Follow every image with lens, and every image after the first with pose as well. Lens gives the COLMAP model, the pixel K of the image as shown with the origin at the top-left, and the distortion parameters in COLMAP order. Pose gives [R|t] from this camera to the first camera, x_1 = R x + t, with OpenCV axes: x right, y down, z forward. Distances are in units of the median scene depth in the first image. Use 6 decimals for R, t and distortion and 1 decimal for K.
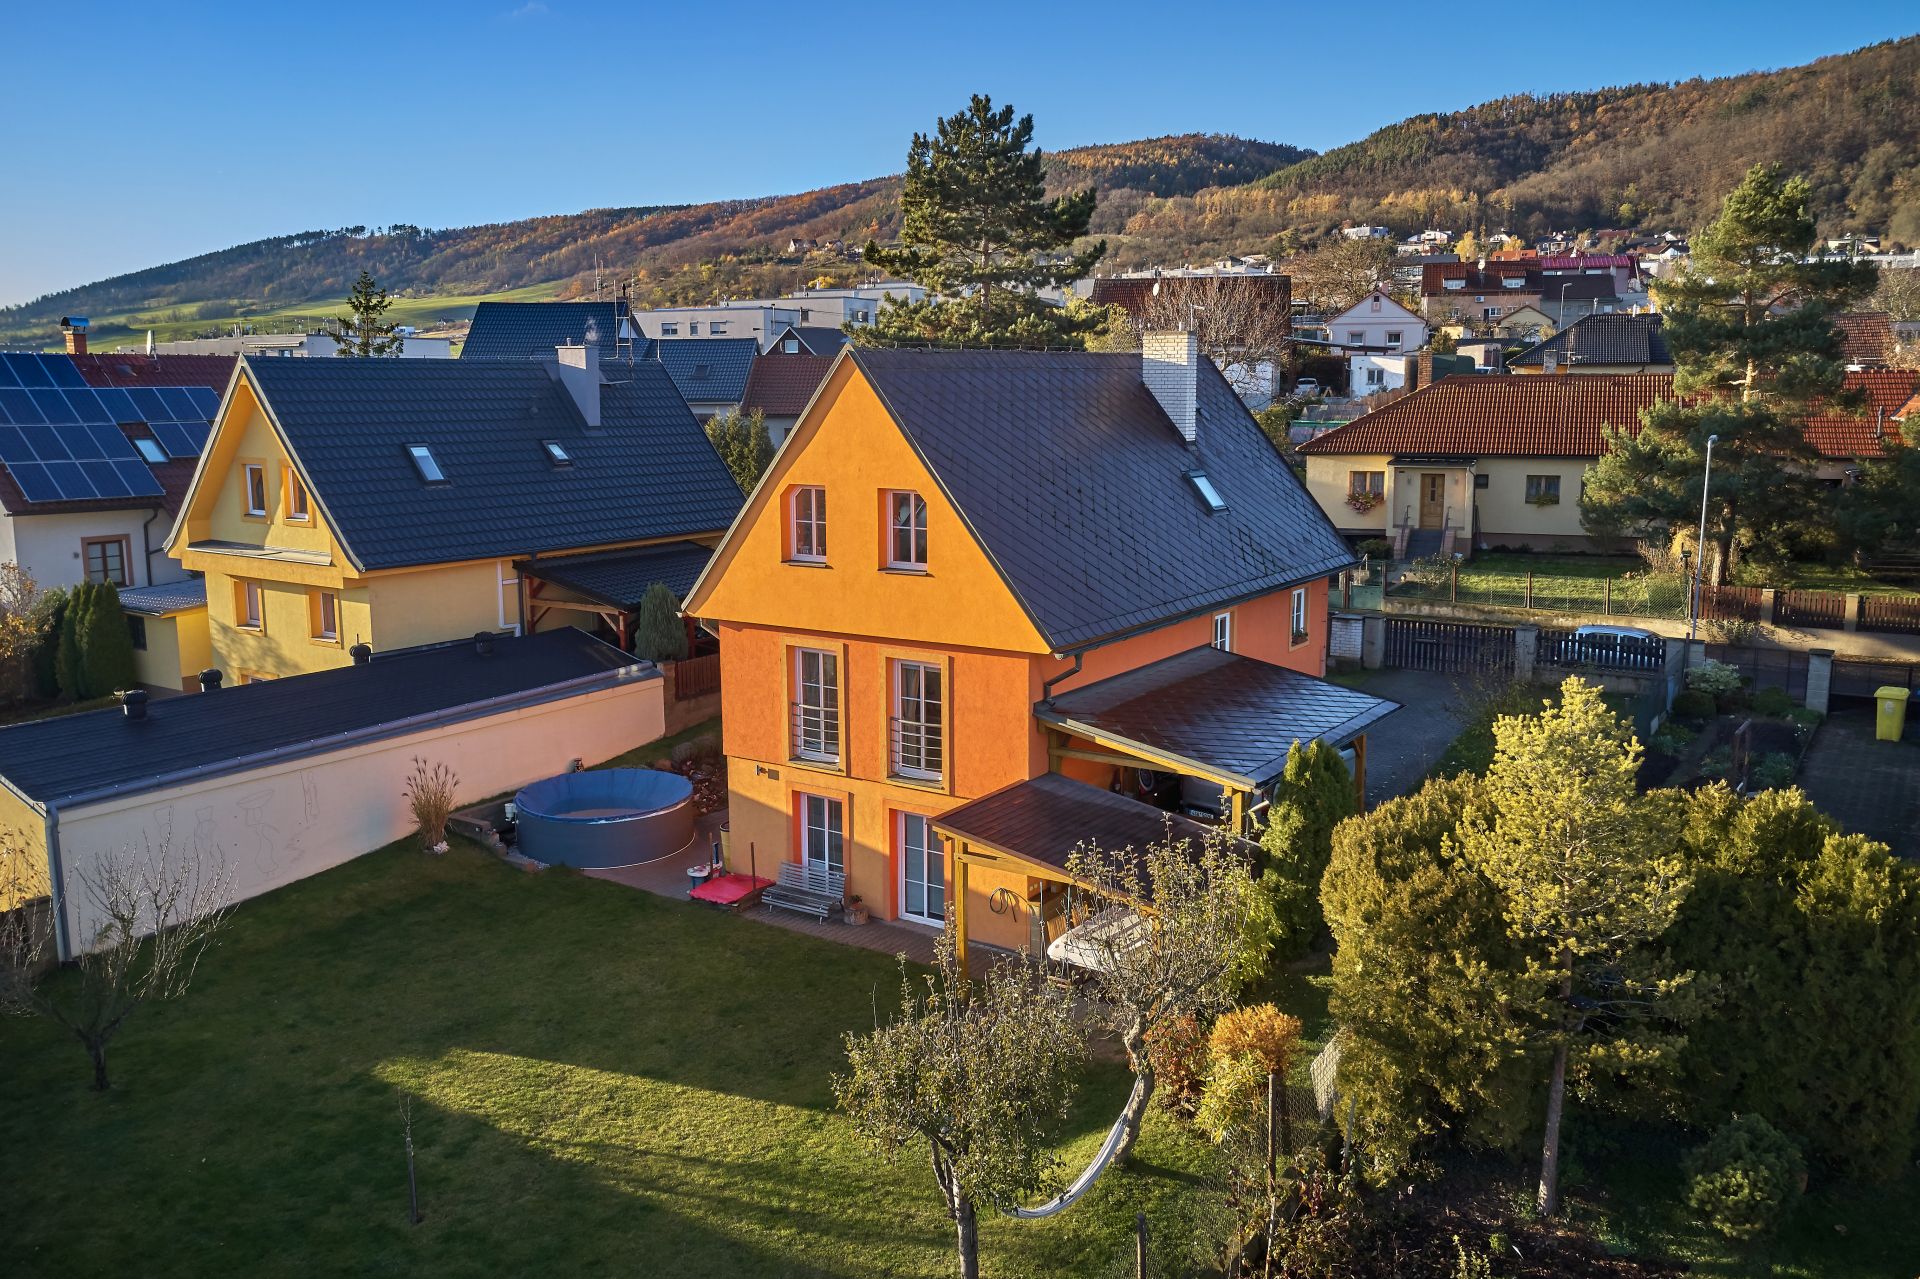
lens RADIAL K [[1559.9, 0, 1019.7], [0, 1559.9, 644.4], [0, 0, 1]] dist [-0.013257, 0.006324]
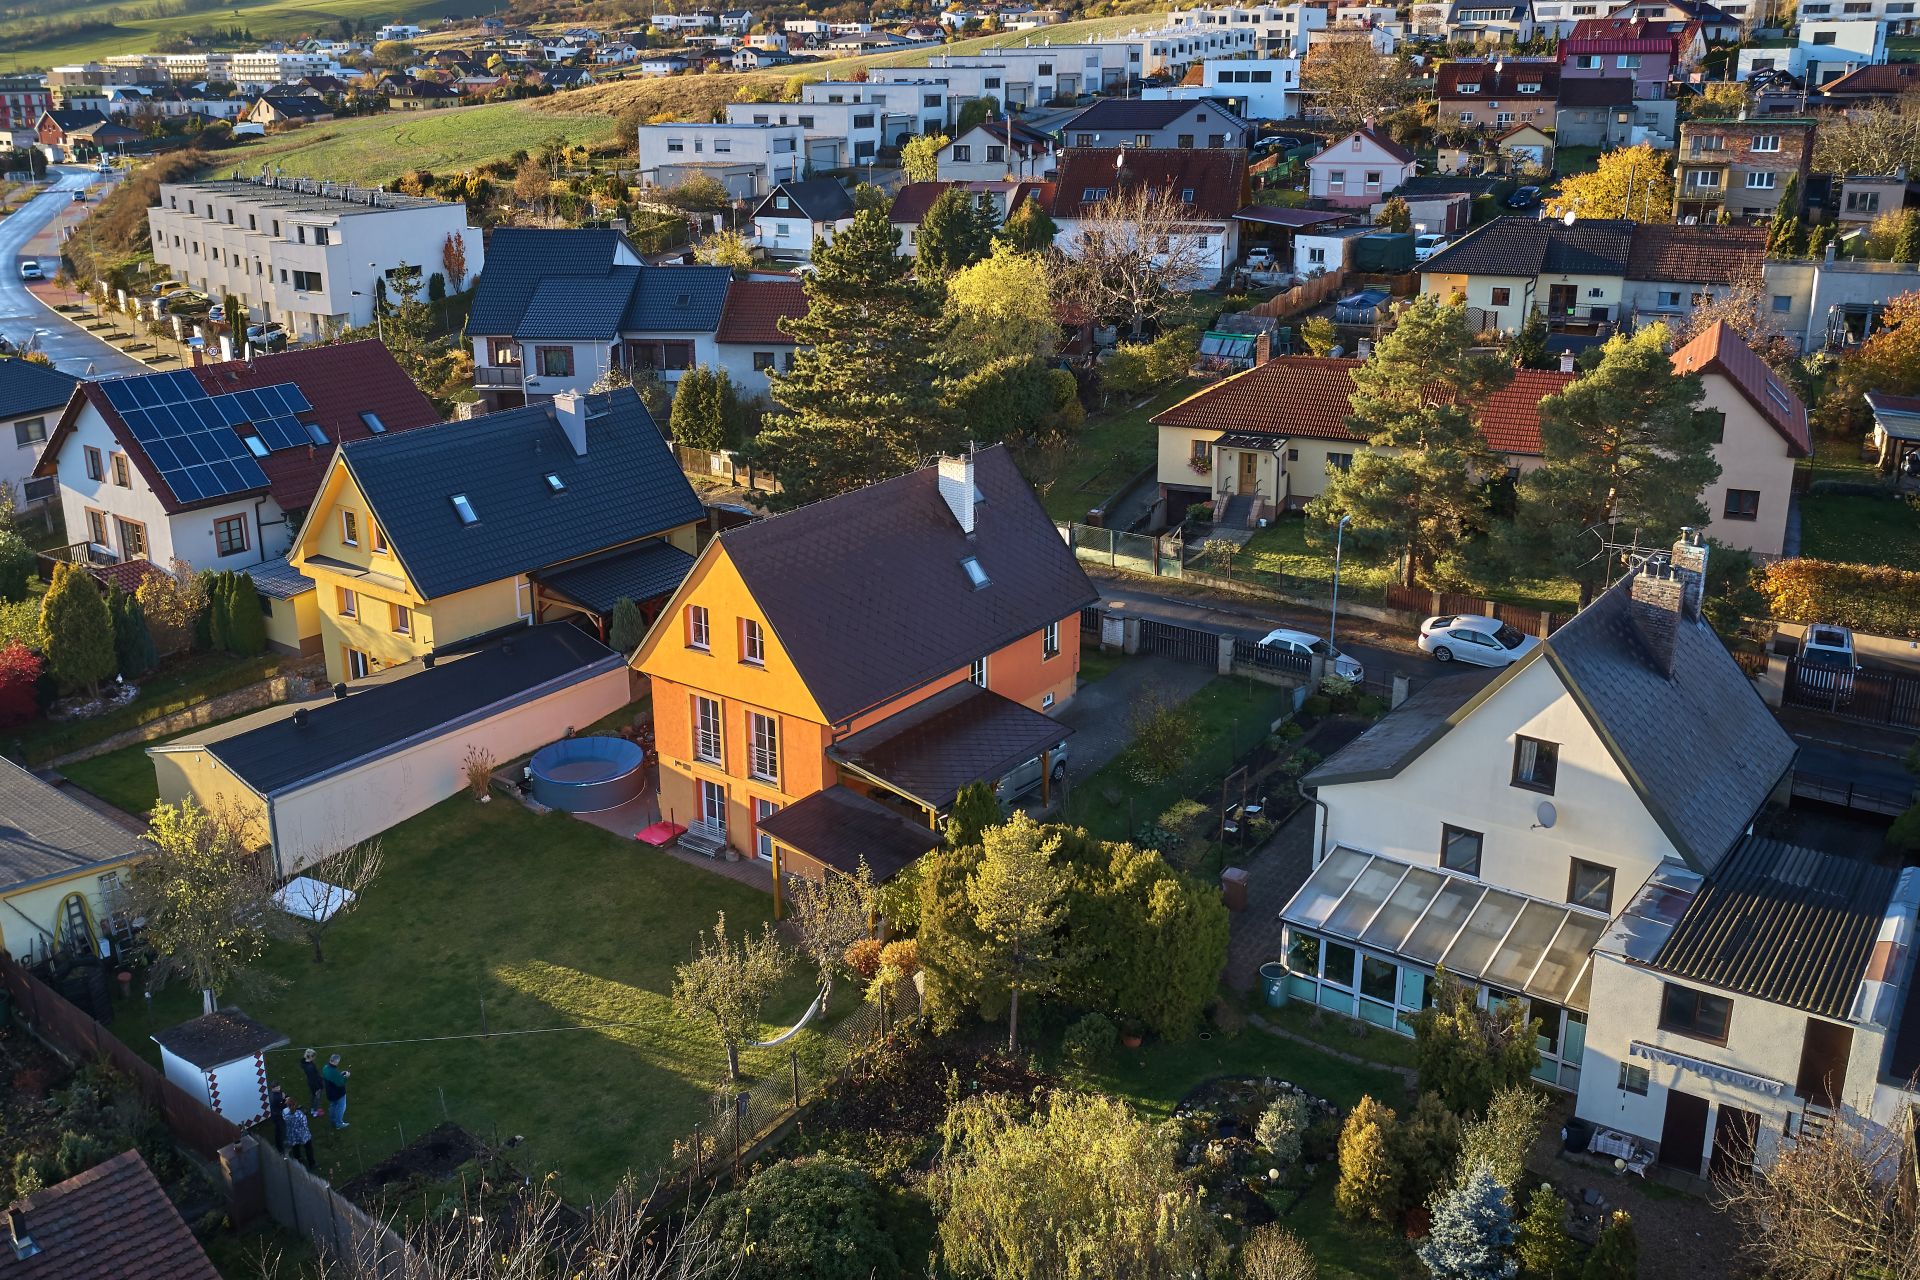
lens RADIAL K [[1586.6, 0, 960.0], [0, 1586.6, 640.0], [0, 0, 1]] dist [-0.003294, -0.003142]
pose [[0.998498, 0.017765, -0.051824, 0.214905], [-0.010430, 0.990307, 0.138505, -0.282253], [0.053782, -0.137757, 0.989005, -0.614885]]
